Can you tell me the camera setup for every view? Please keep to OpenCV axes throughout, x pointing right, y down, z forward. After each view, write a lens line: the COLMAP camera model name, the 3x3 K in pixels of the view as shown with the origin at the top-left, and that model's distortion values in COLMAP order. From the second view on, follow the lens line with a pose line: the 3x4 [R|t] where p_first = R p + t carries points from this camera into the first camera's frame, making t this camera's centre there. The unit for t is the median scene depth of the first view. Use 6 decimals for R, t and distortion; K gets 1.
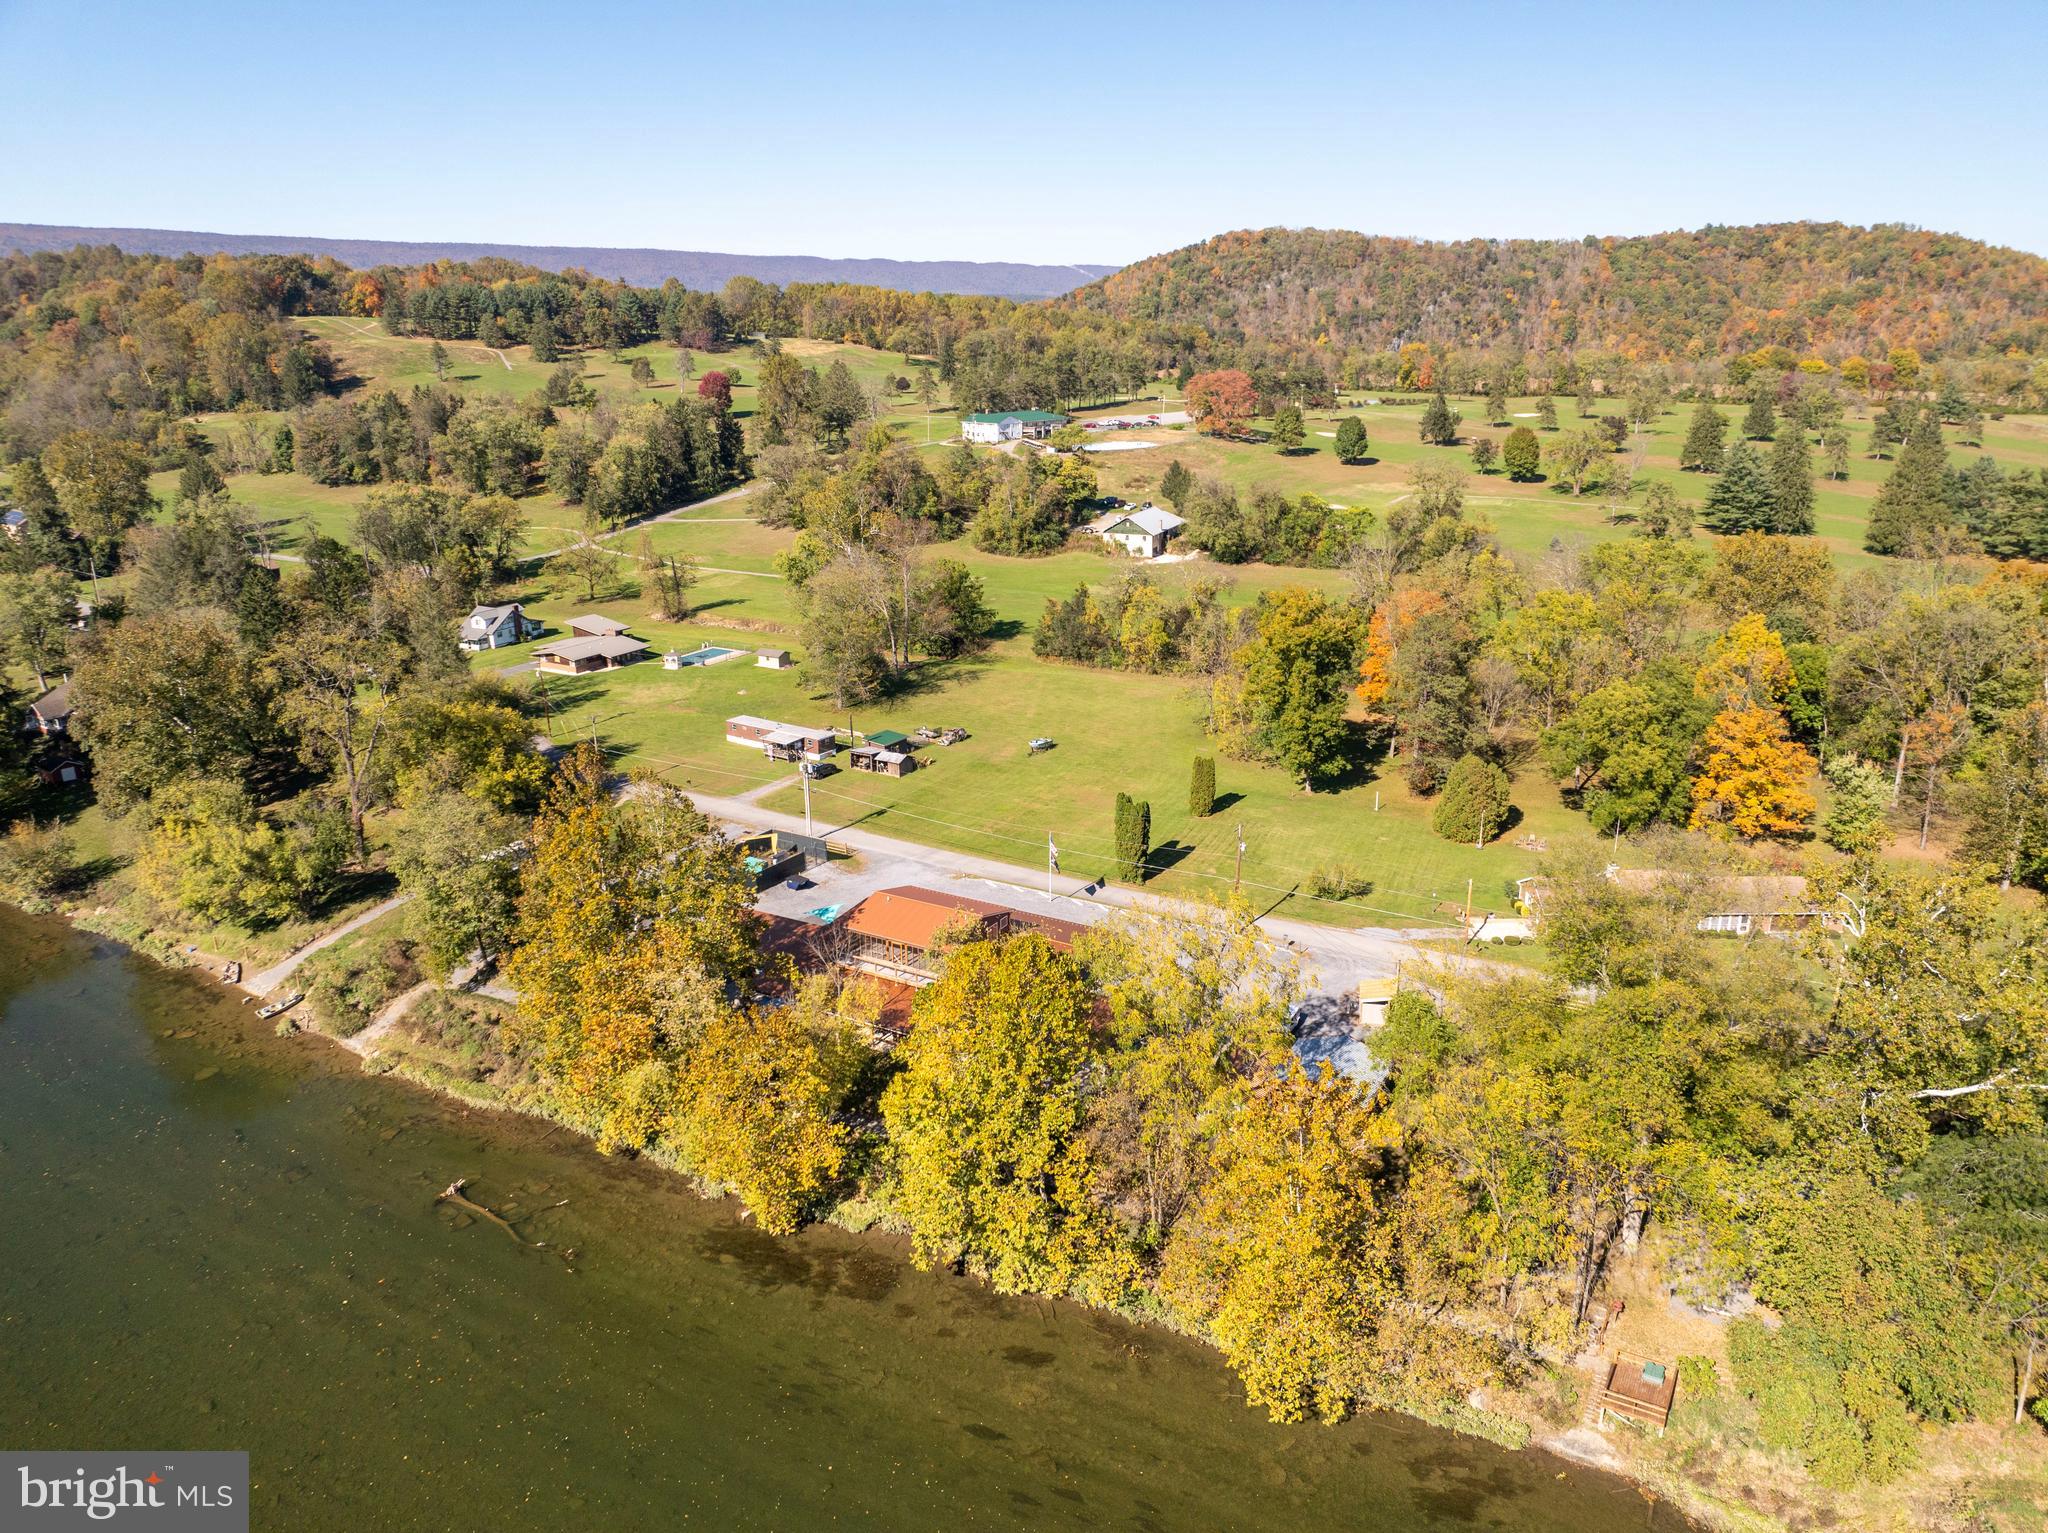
lens RADIAL K [[1468.3, 0, 1024.0], [0, 1468.3, 766.5], [0, 0, 1]] dist [-0.041444, 0.007388]
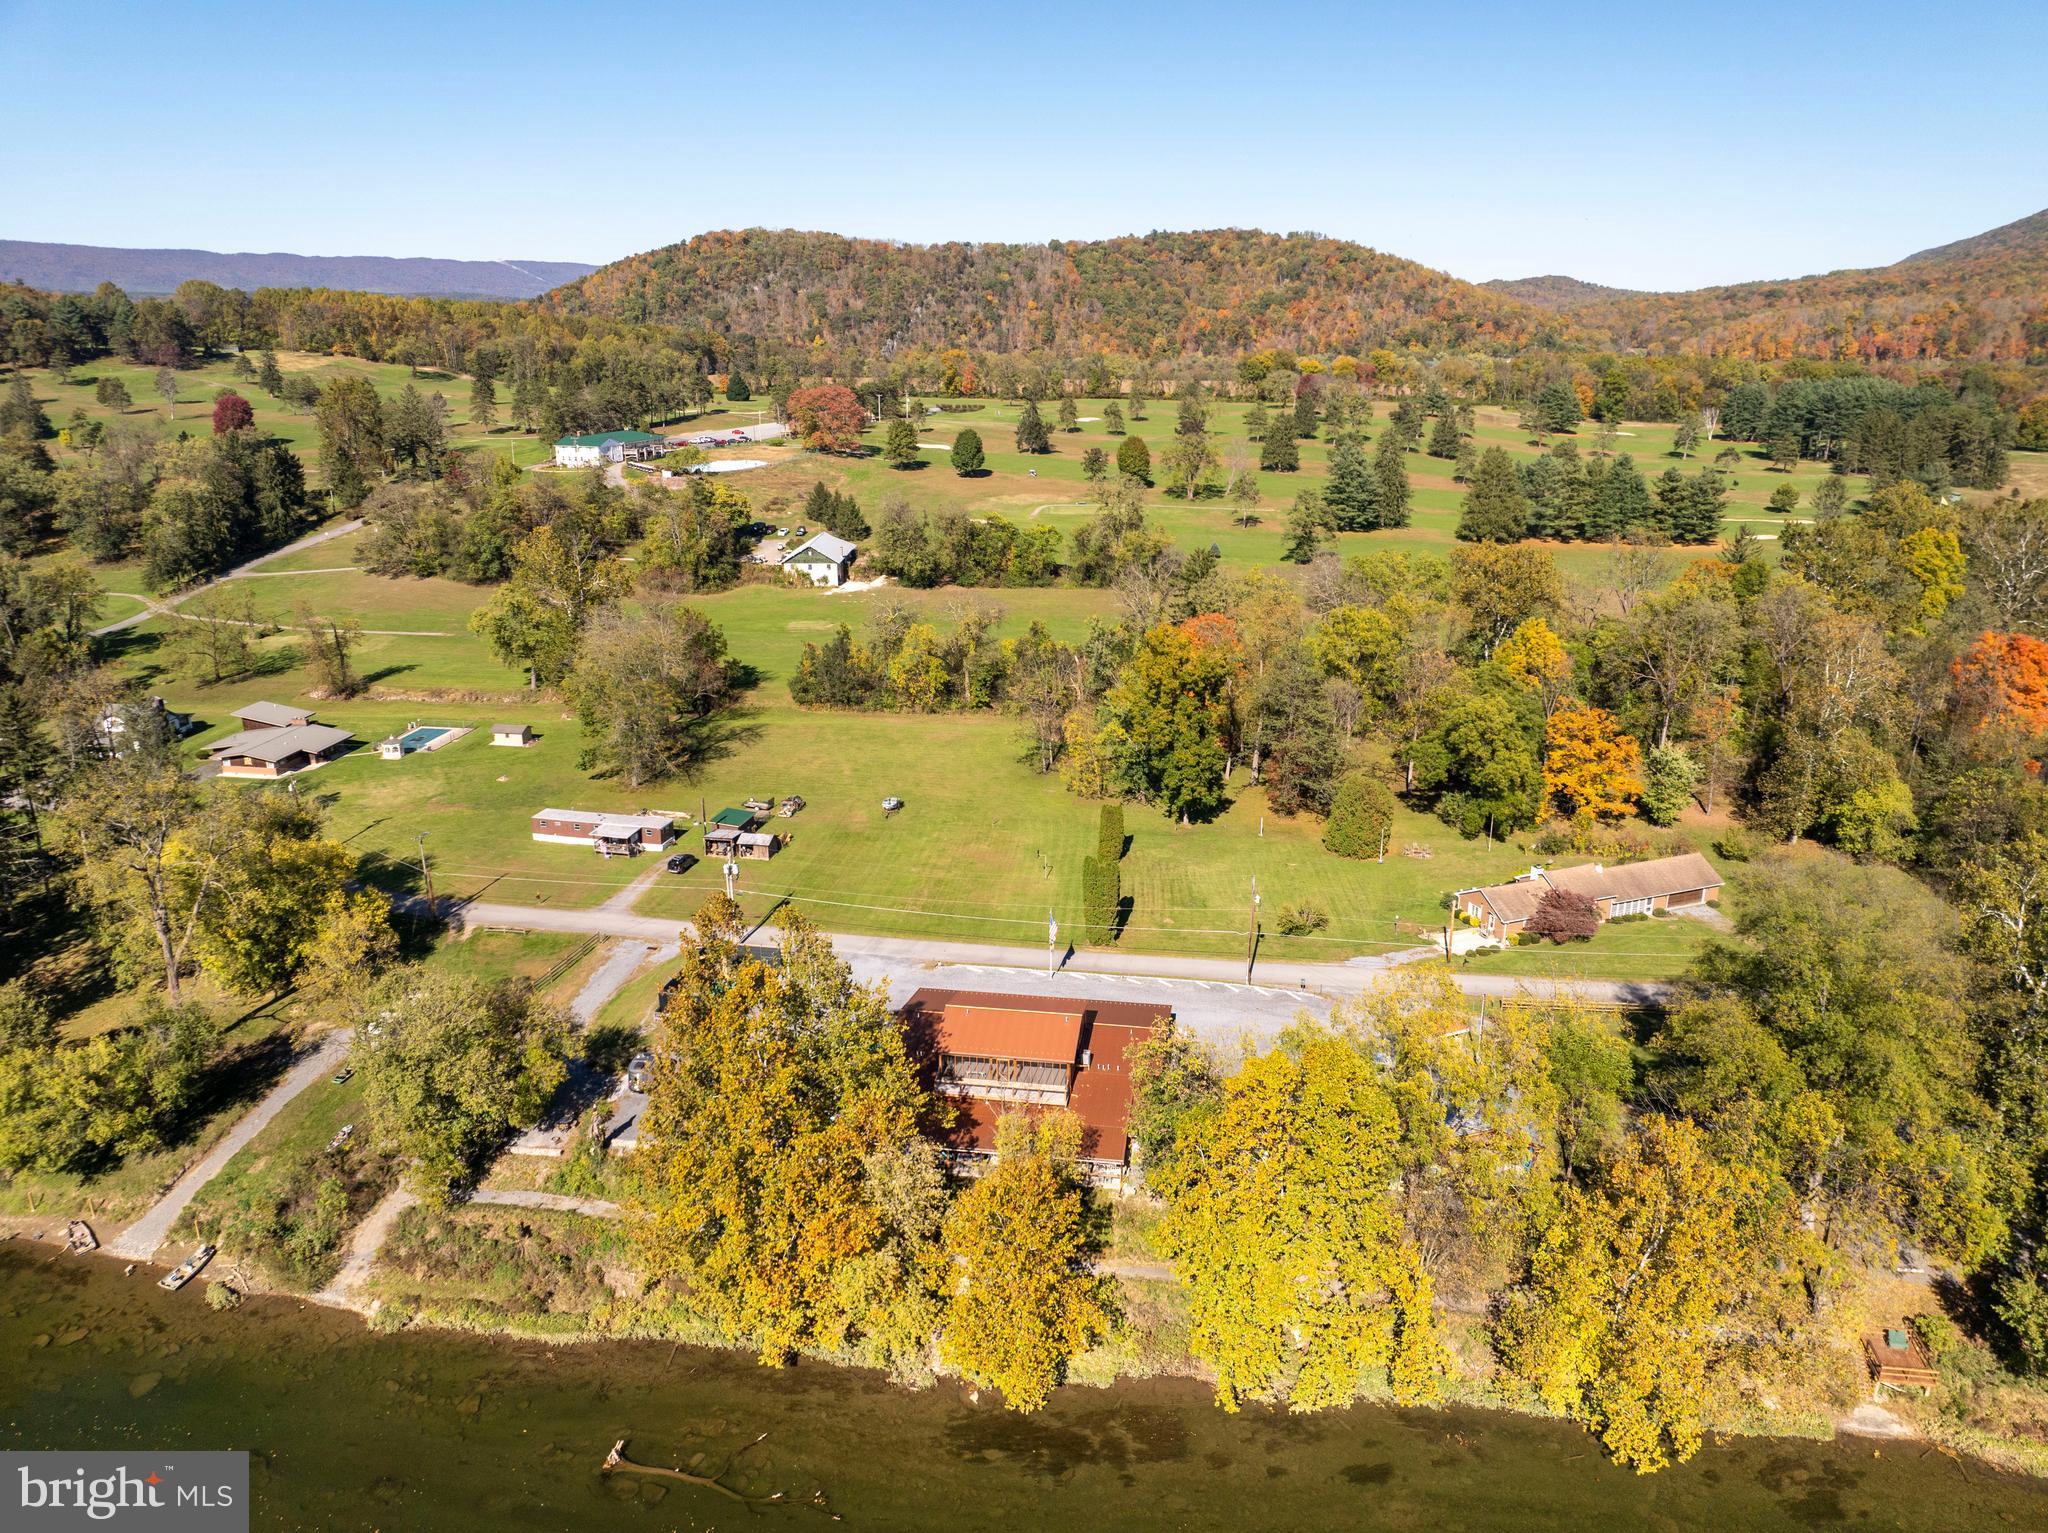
lens RADIAL K [[1468.3, 0, 1024.0], [0, 1468.3, 766.5], [0, 0, 1]] dist [-0.041444, 0.007388]
pose [[0.931755, -0.104741, 0.347652, -0.118387], [0.103611, 0.994377, 0.021895, -0.025841], [-0.347991, 0.015619, 0.937368, 0.039911]]
